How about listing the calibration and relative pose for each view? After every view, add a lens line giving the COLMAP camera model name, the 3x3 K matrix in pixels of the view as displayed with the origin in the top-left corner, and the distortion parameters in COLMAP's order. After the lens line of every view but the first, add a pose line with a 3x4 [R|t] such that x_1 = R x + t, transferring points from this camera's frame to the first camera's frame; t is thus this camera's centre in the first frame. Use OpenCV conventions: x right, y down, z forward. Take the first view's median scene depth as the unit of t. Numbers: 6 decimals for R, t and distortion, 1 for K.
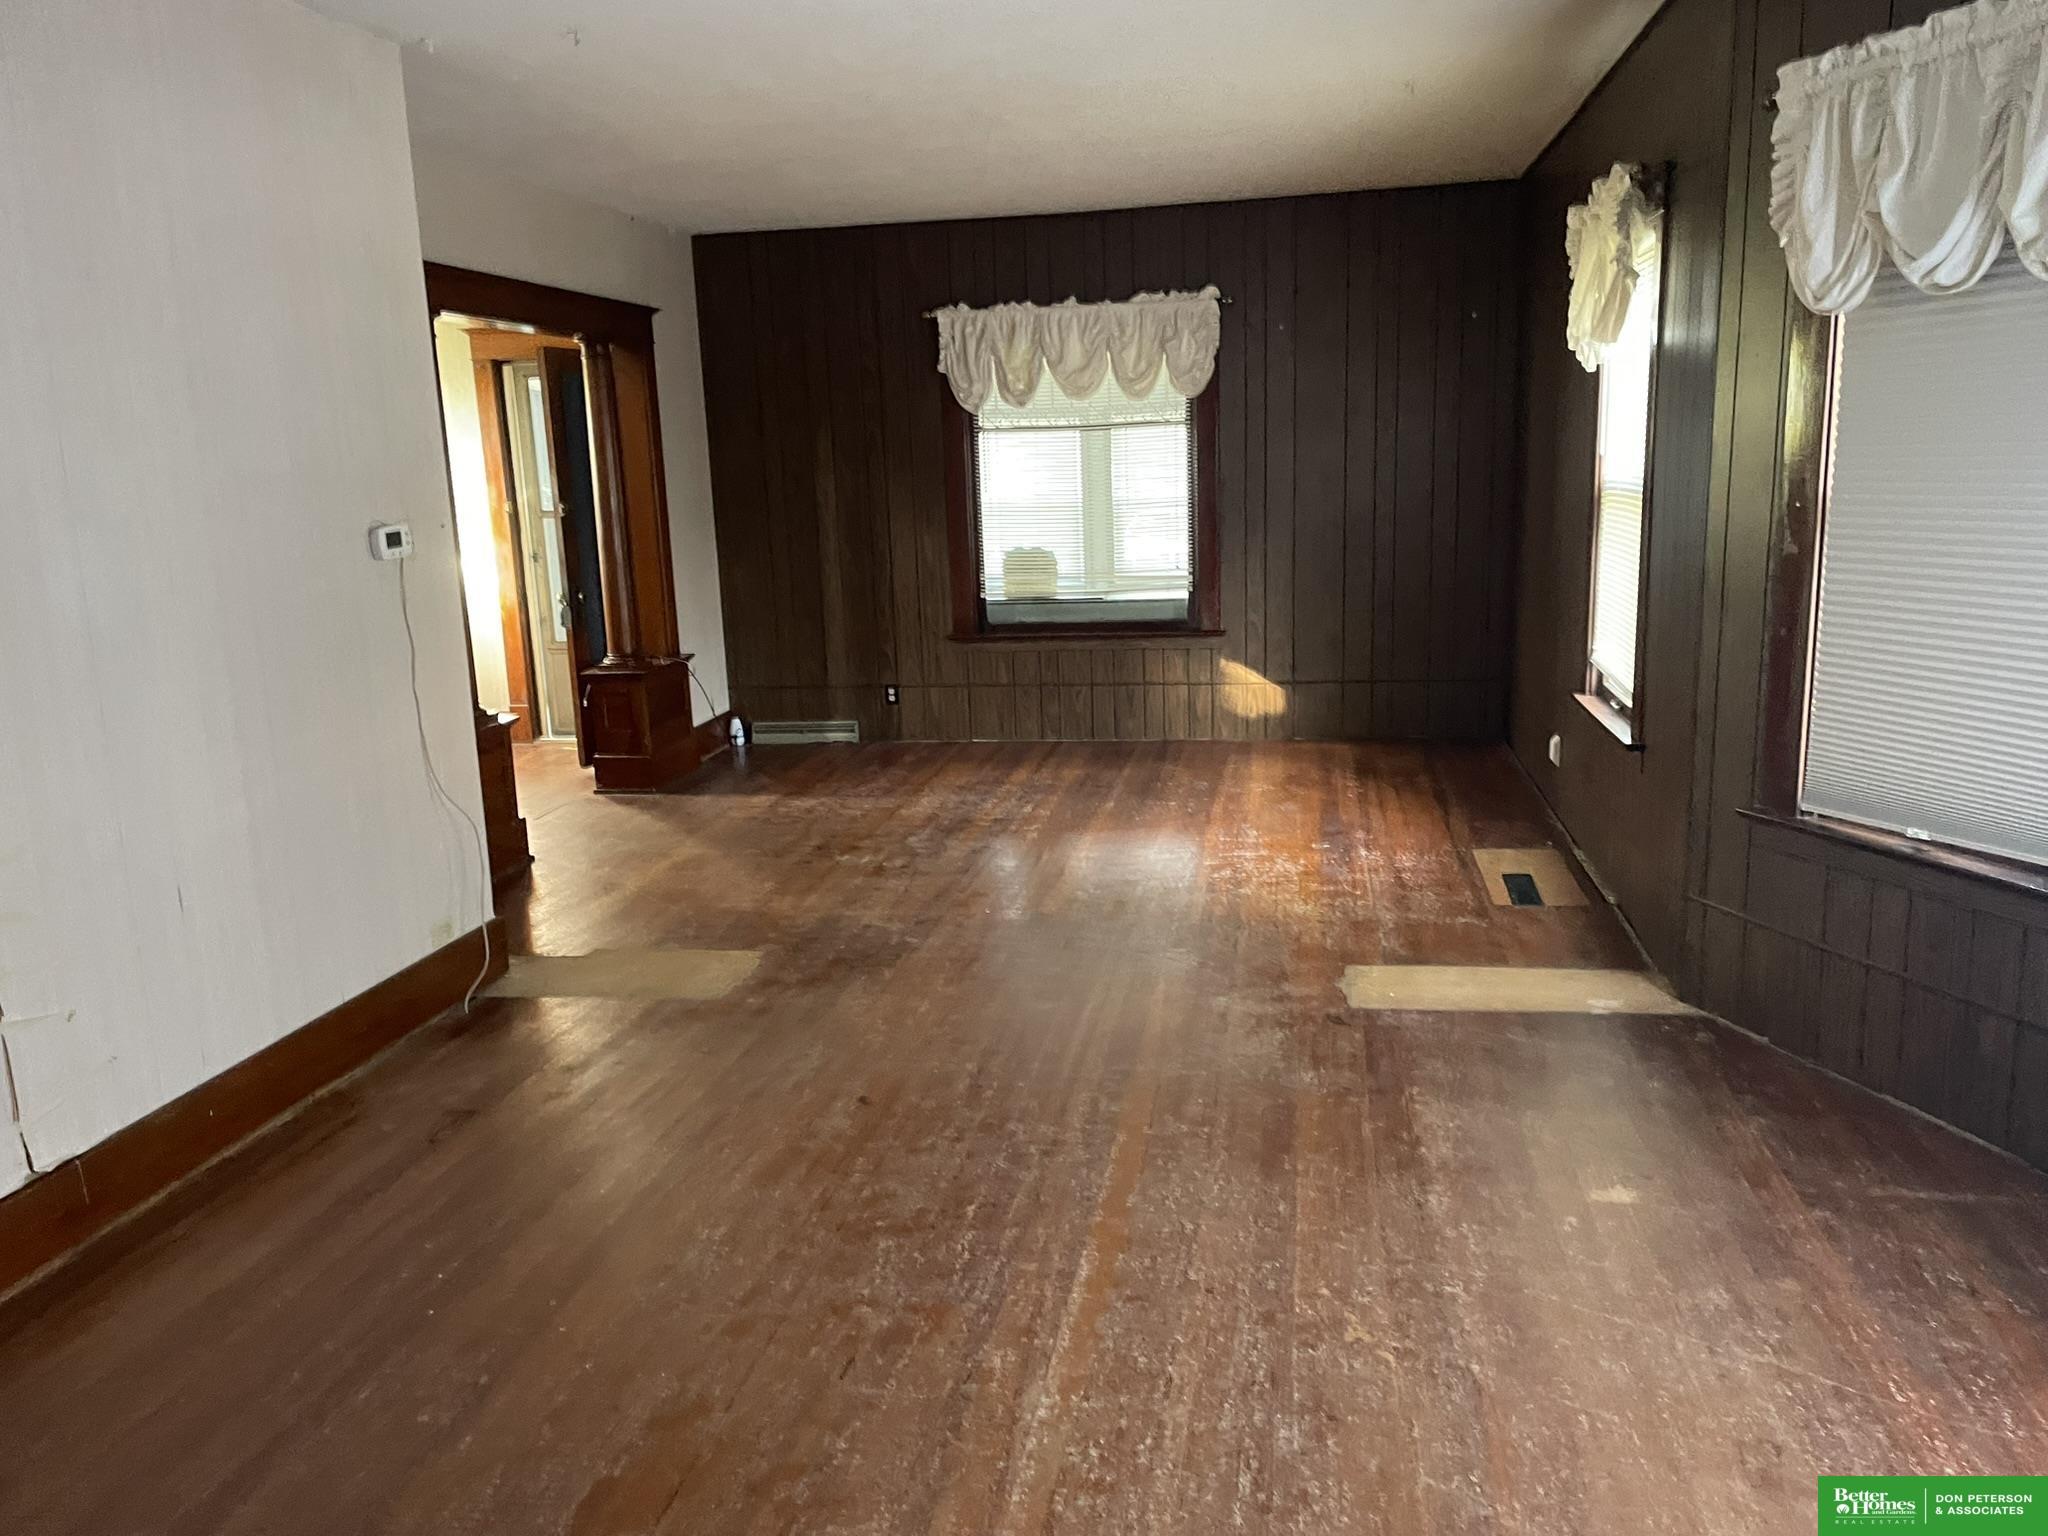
lens RADIAL K [[1533.3, 0, 1009.9], [0, 1533.3, 772.9], [0, 0, 1]] dist [0.084243, -0.106873]
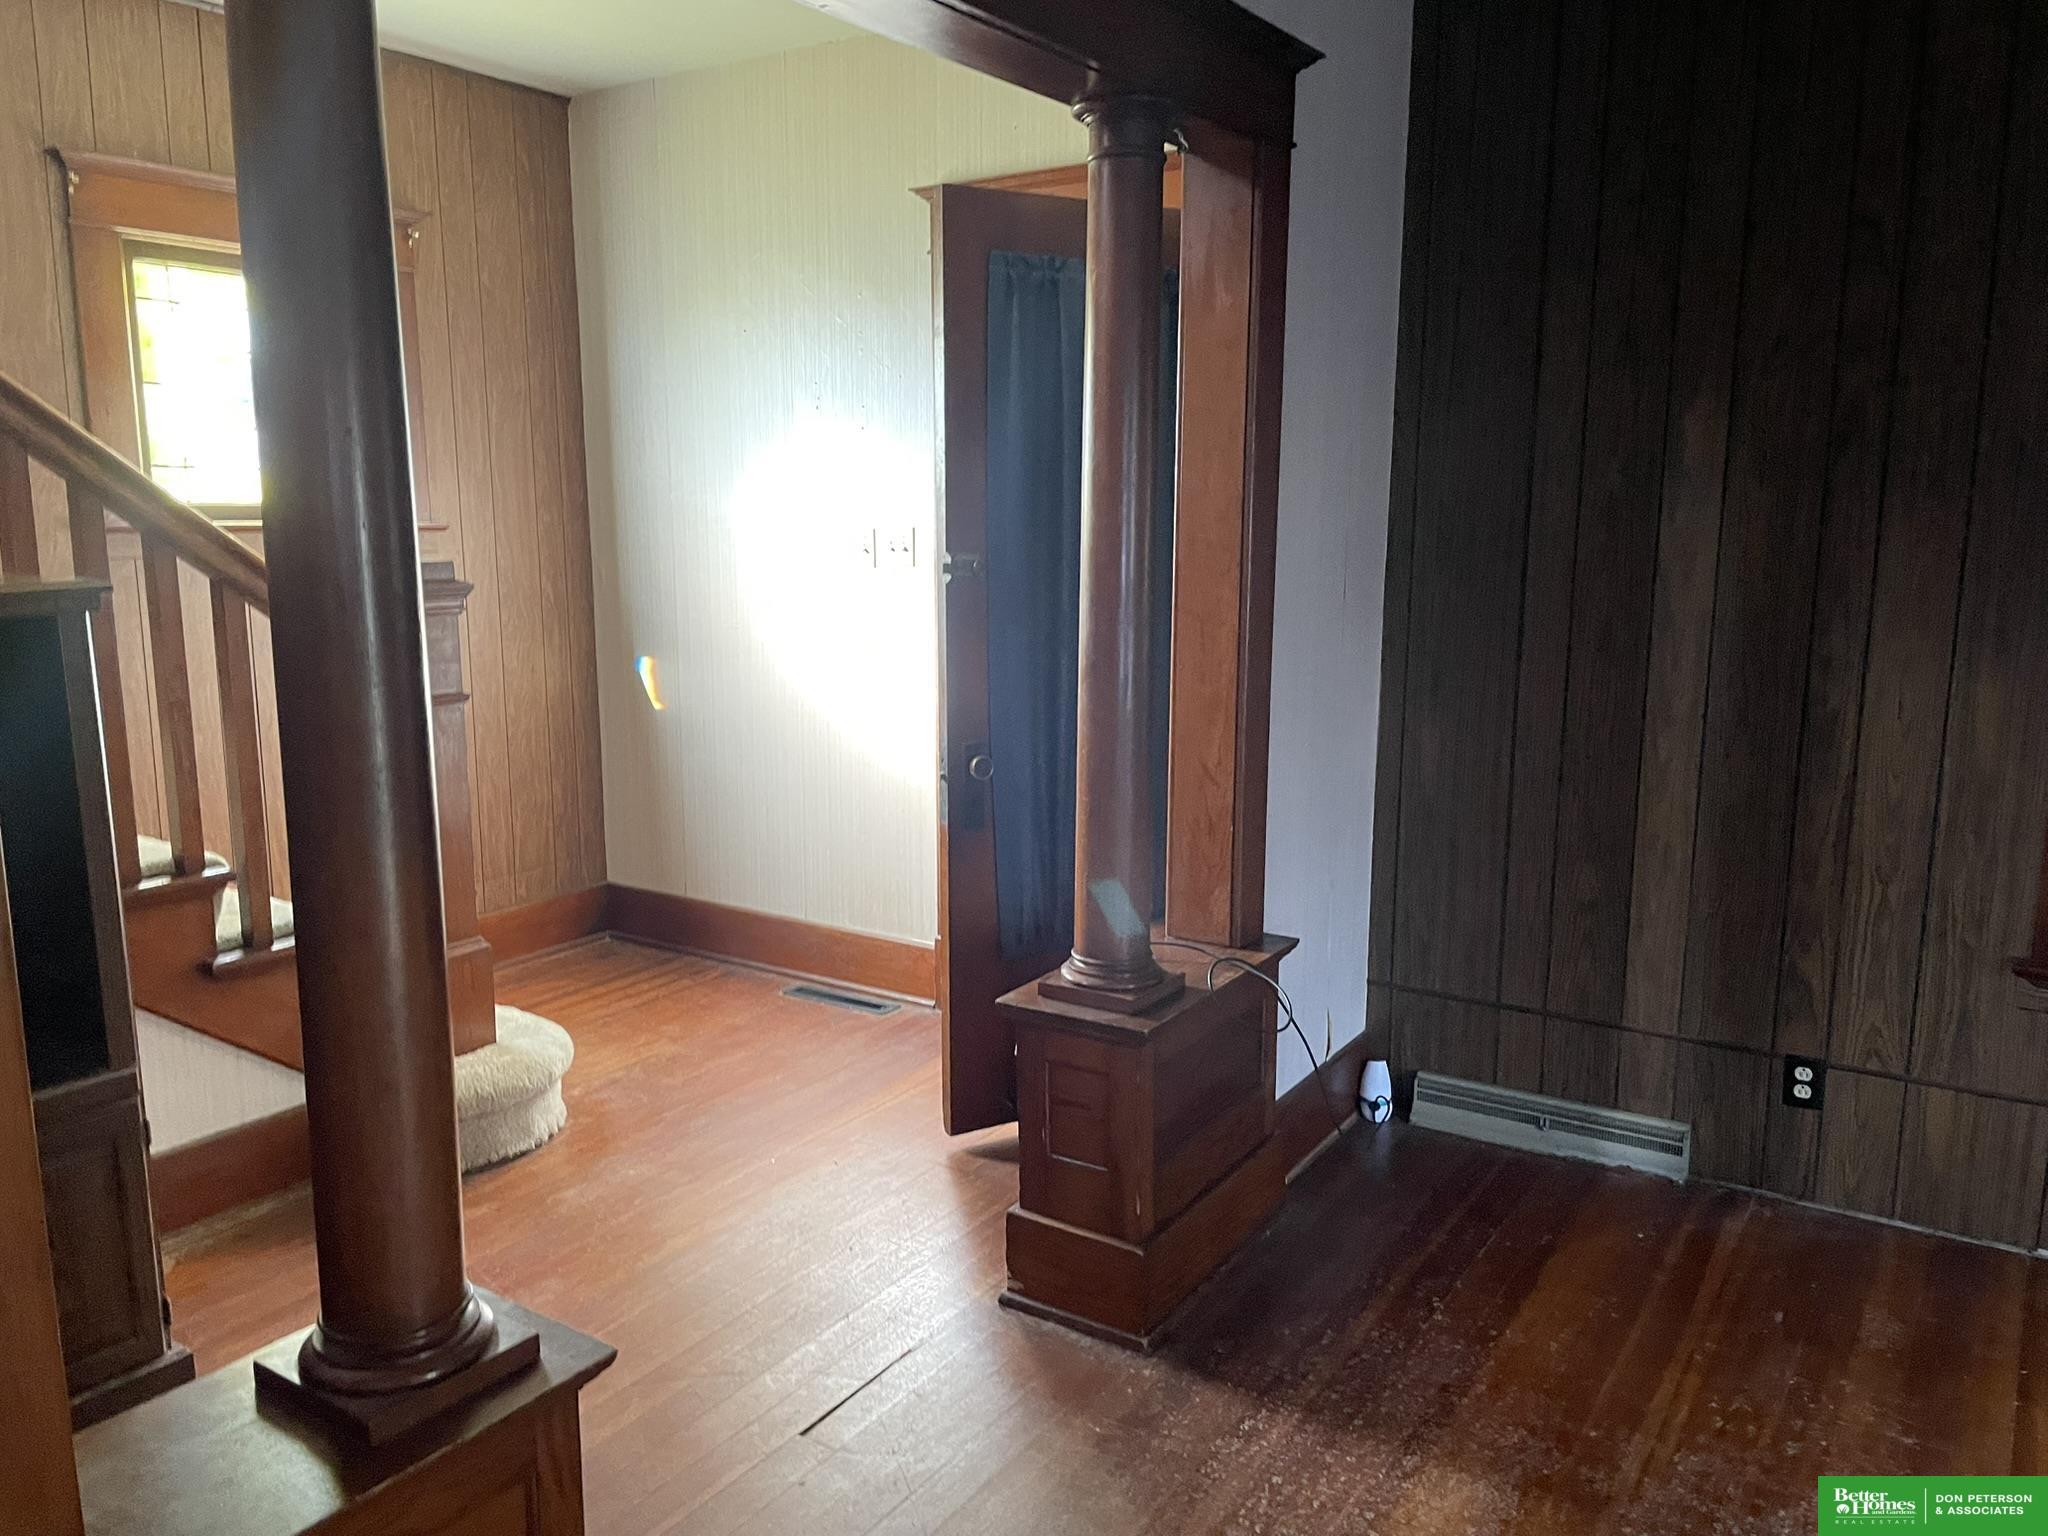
lens RADIAL K [[1533.3, 0, 1009.9], [0, 1533.3, 772.9], [0, 0, 1]] dist [0.084243, -0.106873]
pose [[0.921610, 0.110091, -0.372175, -0.122995], [-0.113844, 0.993427, 0.011949, -0.109540], [0.371044, 0.031358, 0.928085, 0.566474]]
